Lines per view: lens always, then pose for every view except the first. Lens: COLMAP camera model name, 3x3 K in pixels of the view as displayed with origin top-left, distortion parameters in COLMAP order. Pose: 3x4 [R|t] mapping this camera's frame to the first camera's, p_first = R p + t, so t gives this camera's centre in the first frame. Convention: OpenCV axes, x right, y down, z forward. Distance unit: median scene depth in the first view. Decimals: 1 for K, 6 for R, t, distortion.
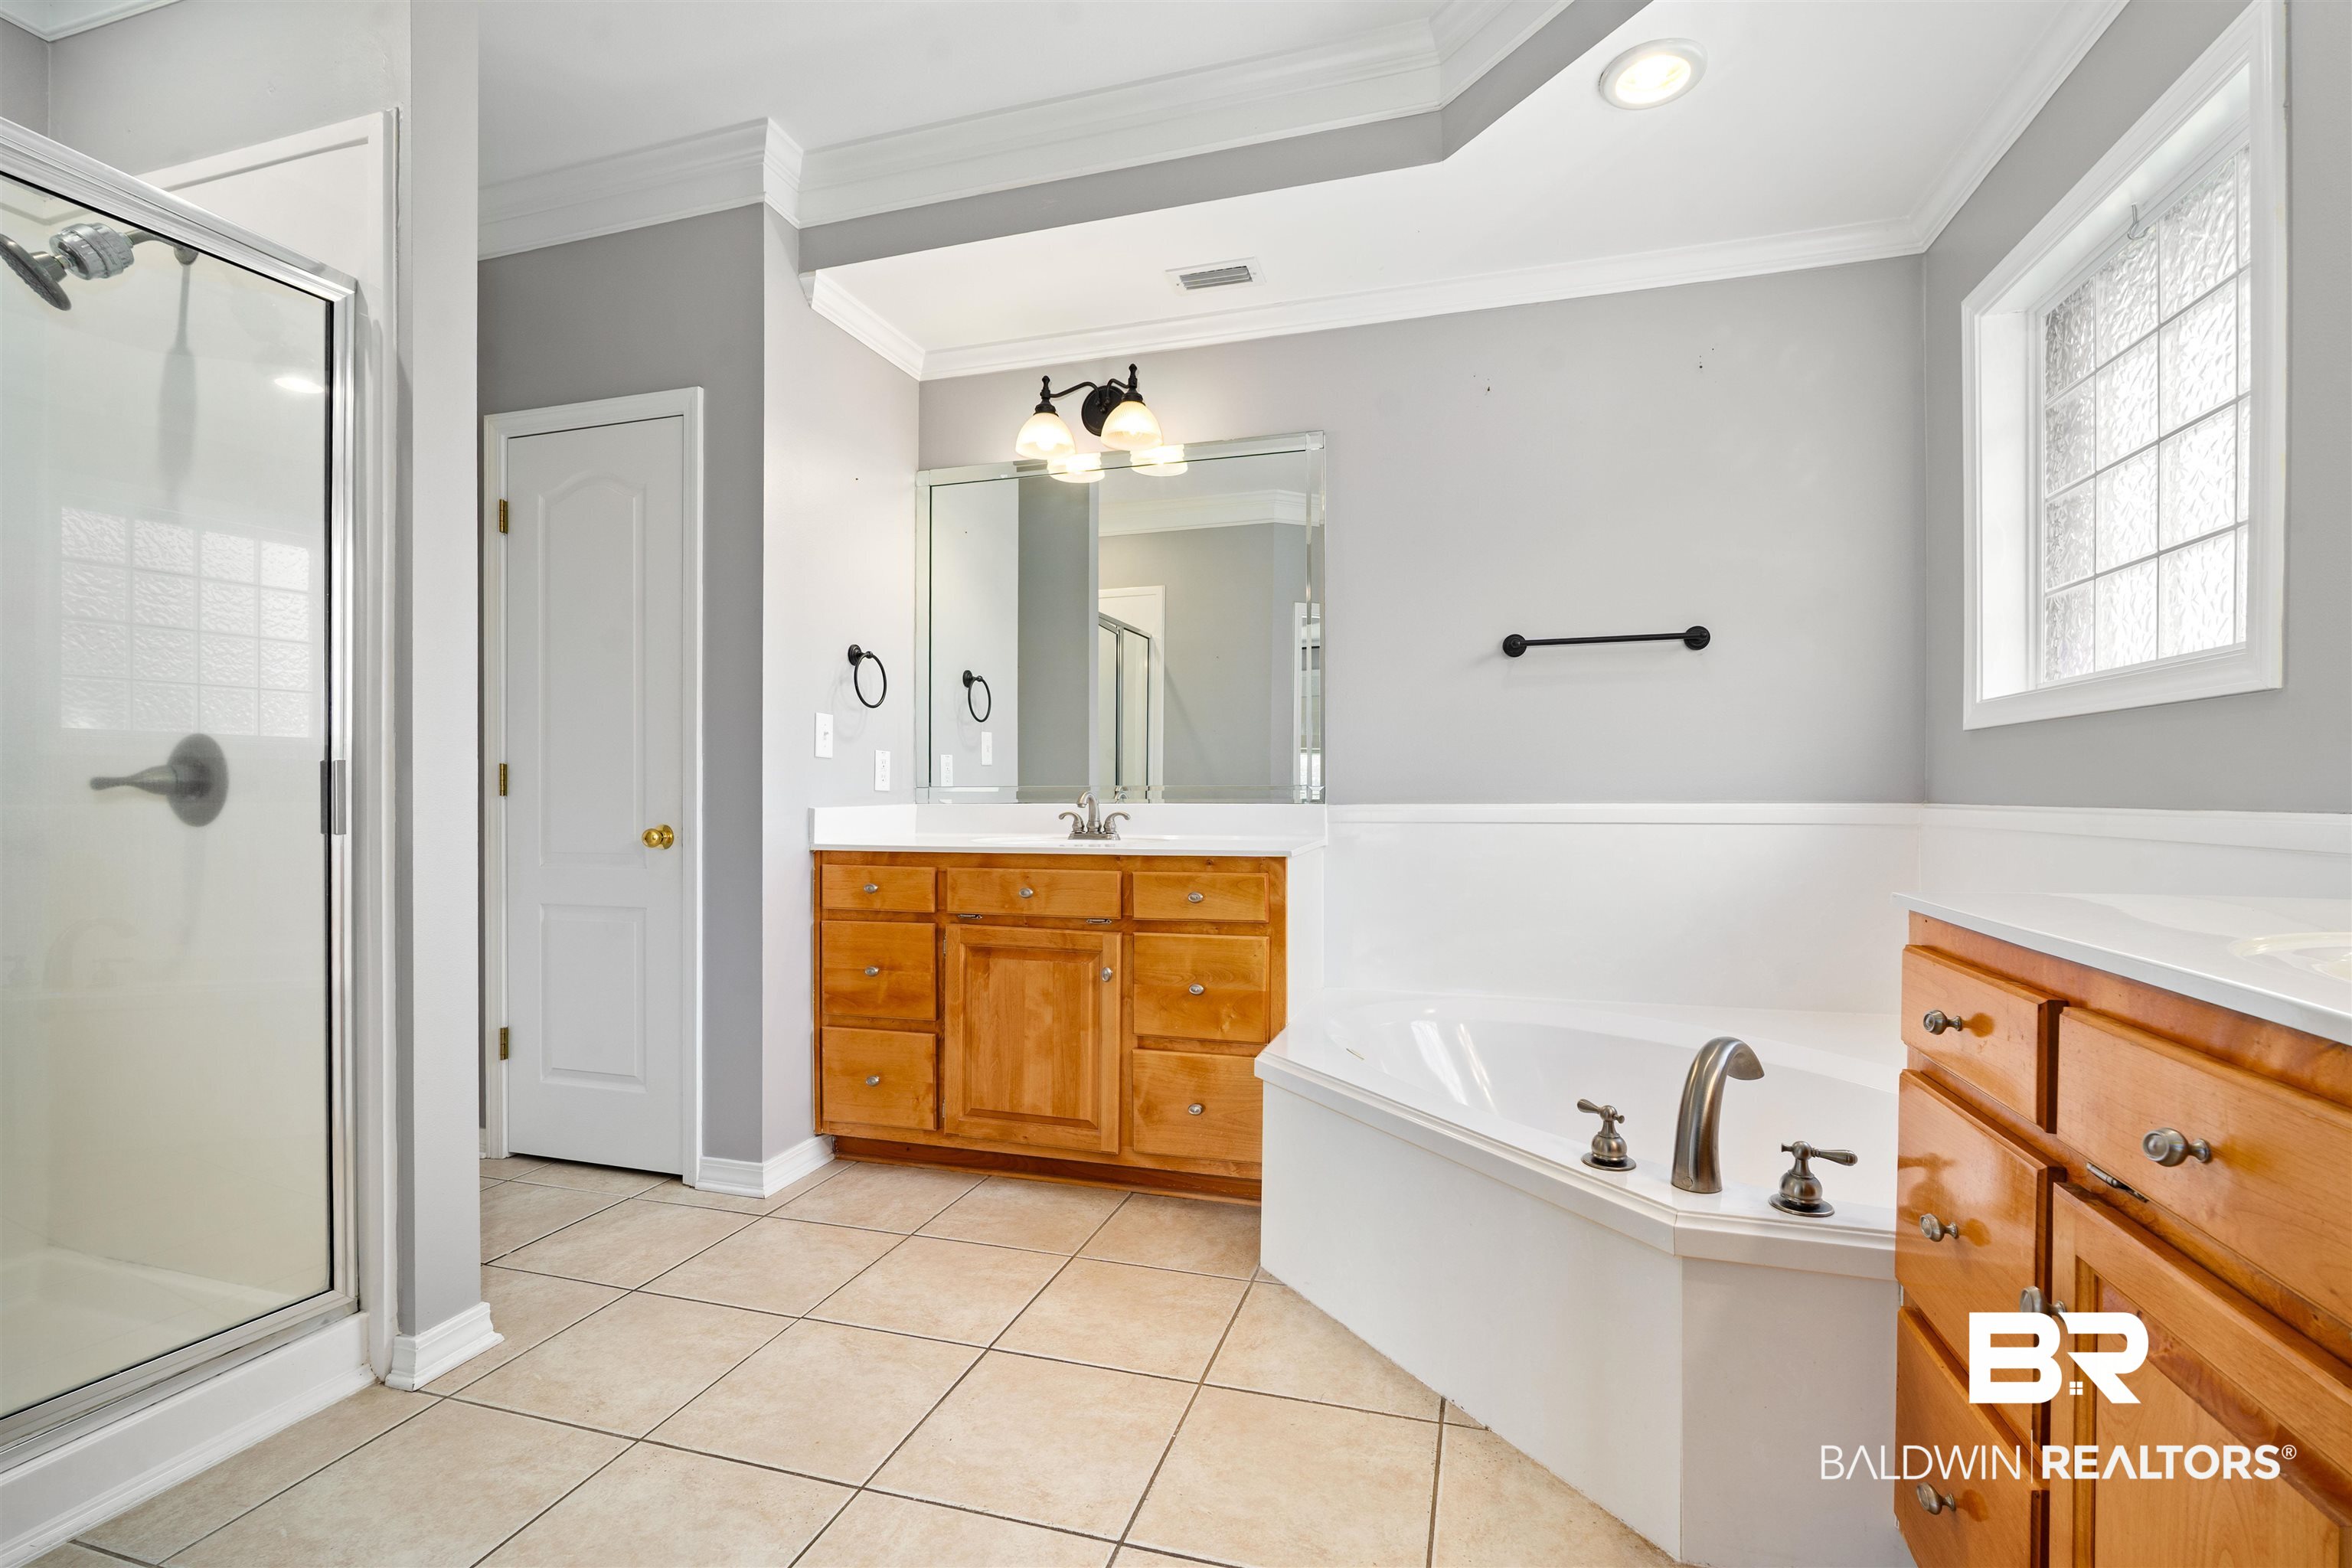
lens RADIAL K [[1052.0, 0, 1177.1], [0, 1052.0, 783.4], [0, 0, 1]] dist [-0.009097, 0.001753]
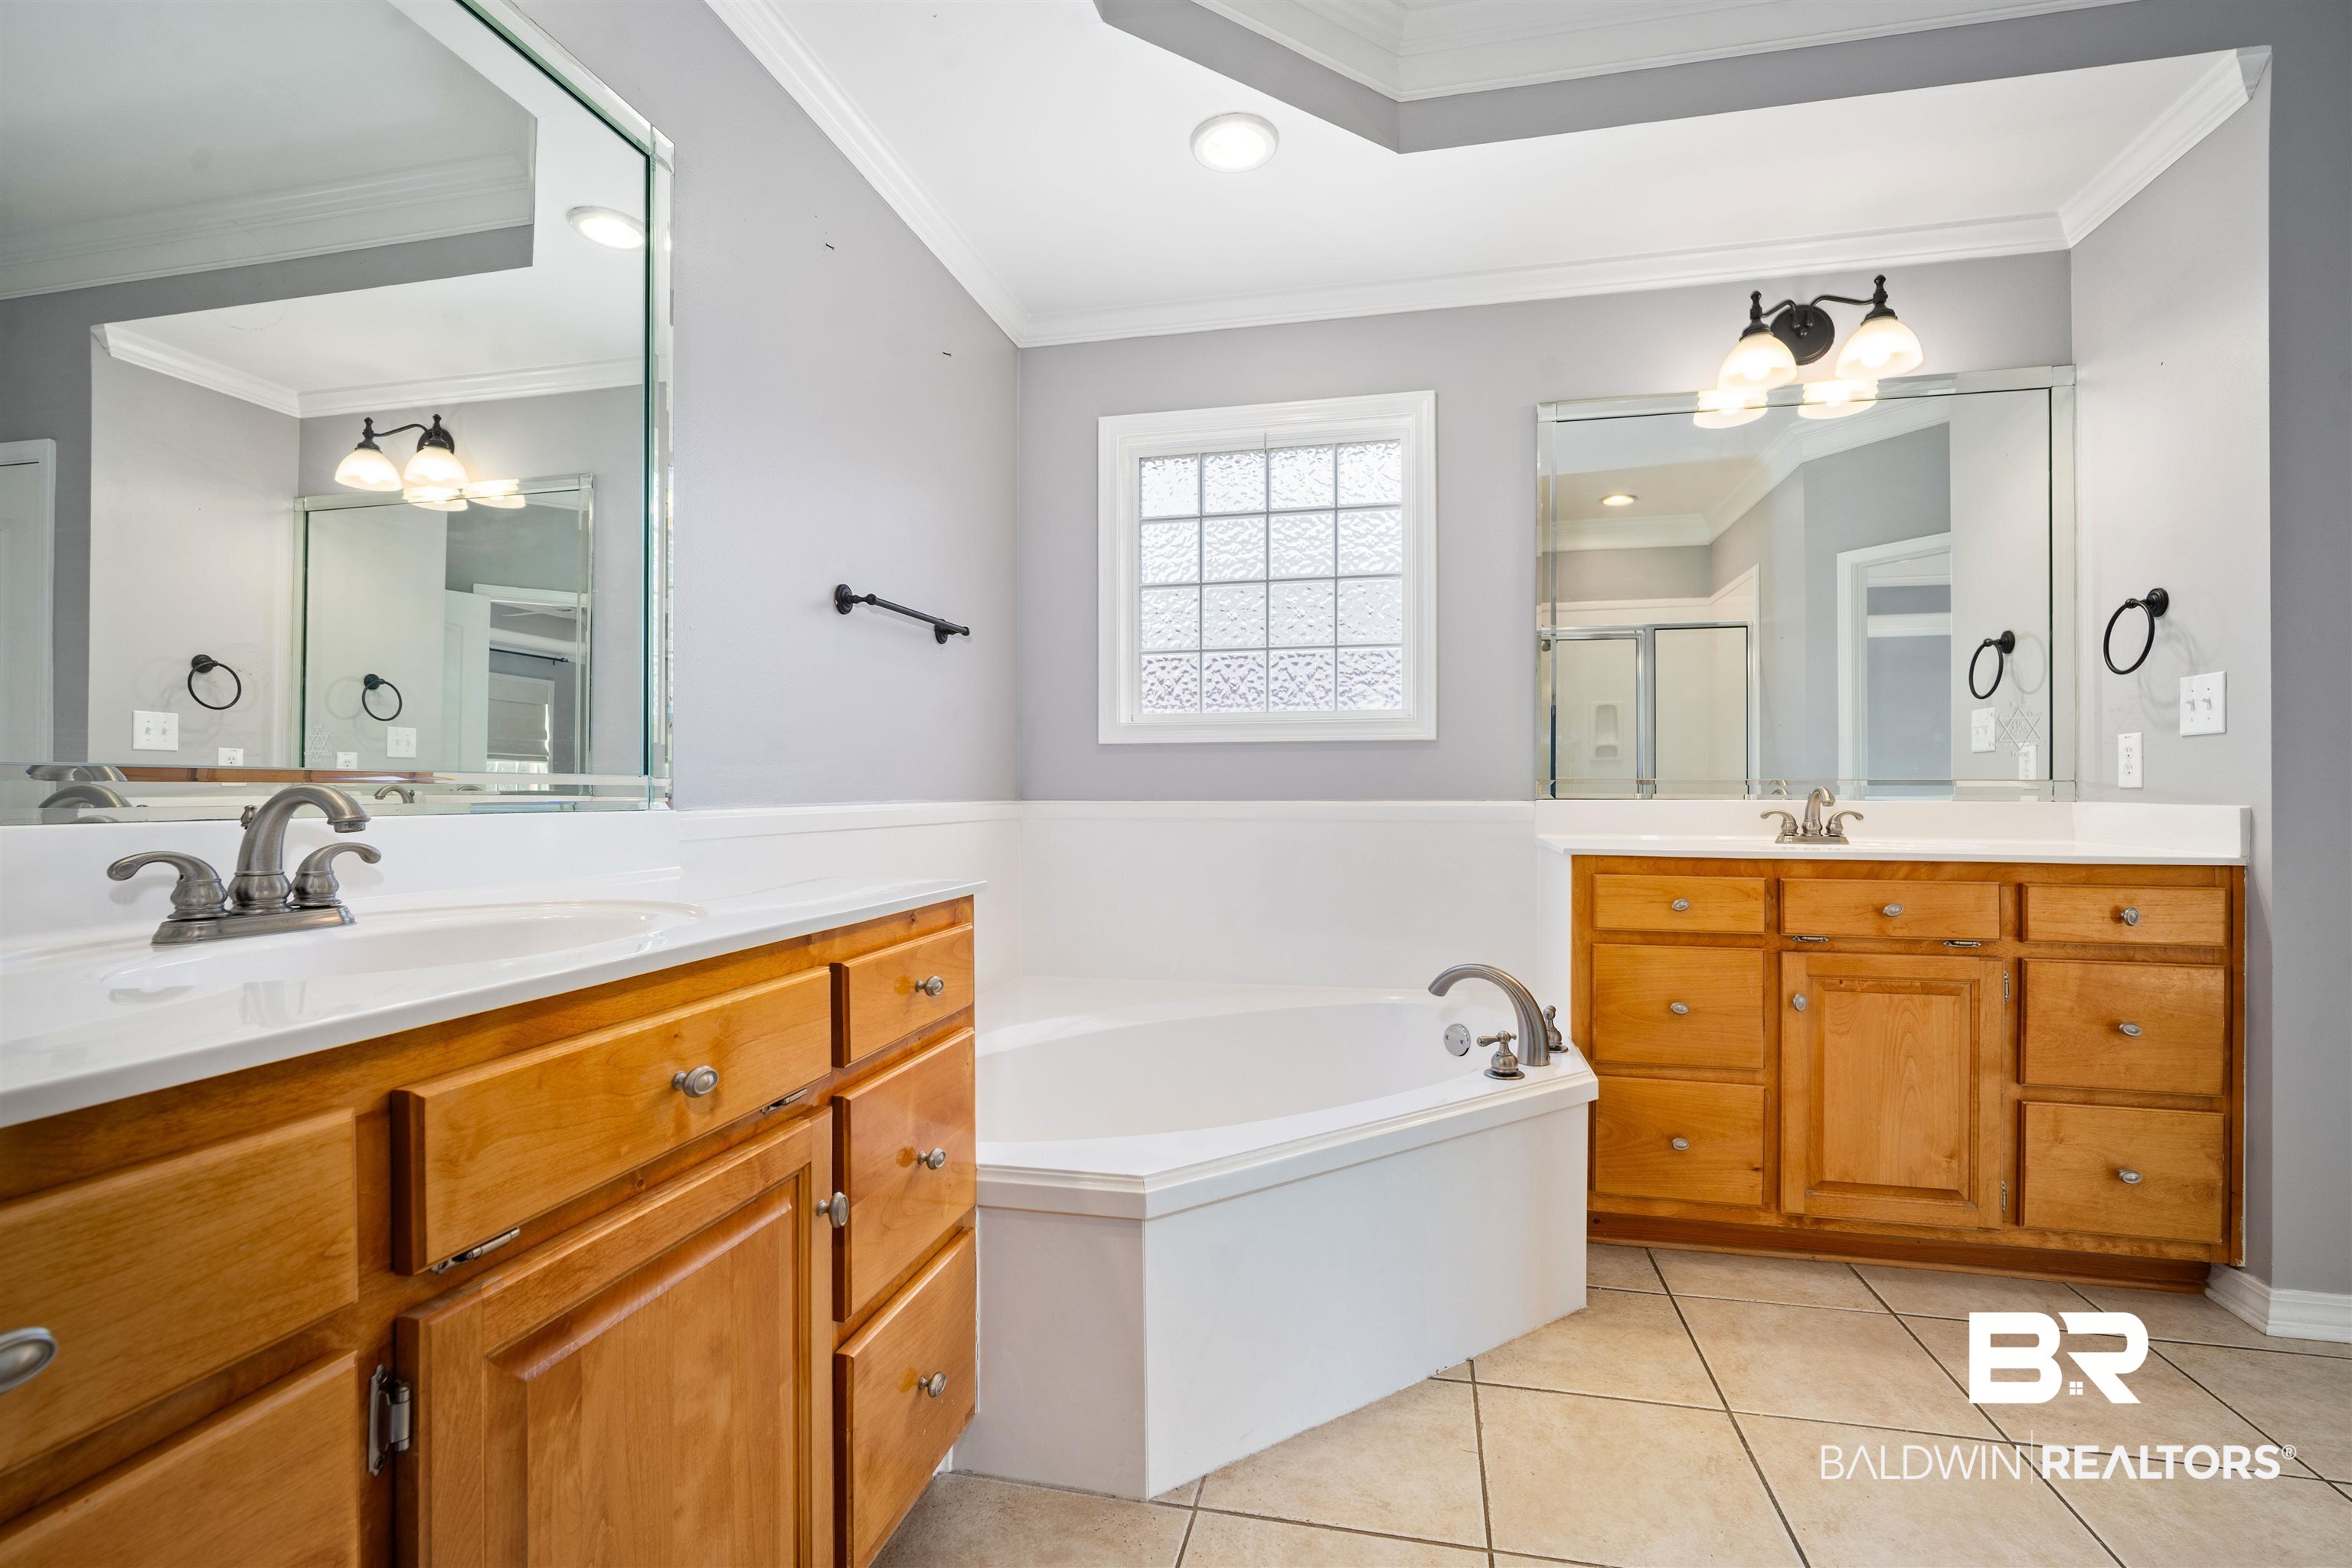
lens RADIAL K [[1052.0, 0, 1170.9], [0, 1052.0, 797.6], [0, 0, 1]] dist [-0.009097, 0.001753]
pose [[-0.076855, -0.002991, 0.997038, -0.673125], [-0.006139, 0.999978, 0.002526, 0.015254], [-0.997023, -0.005927, -0.076872, 1.200167]]
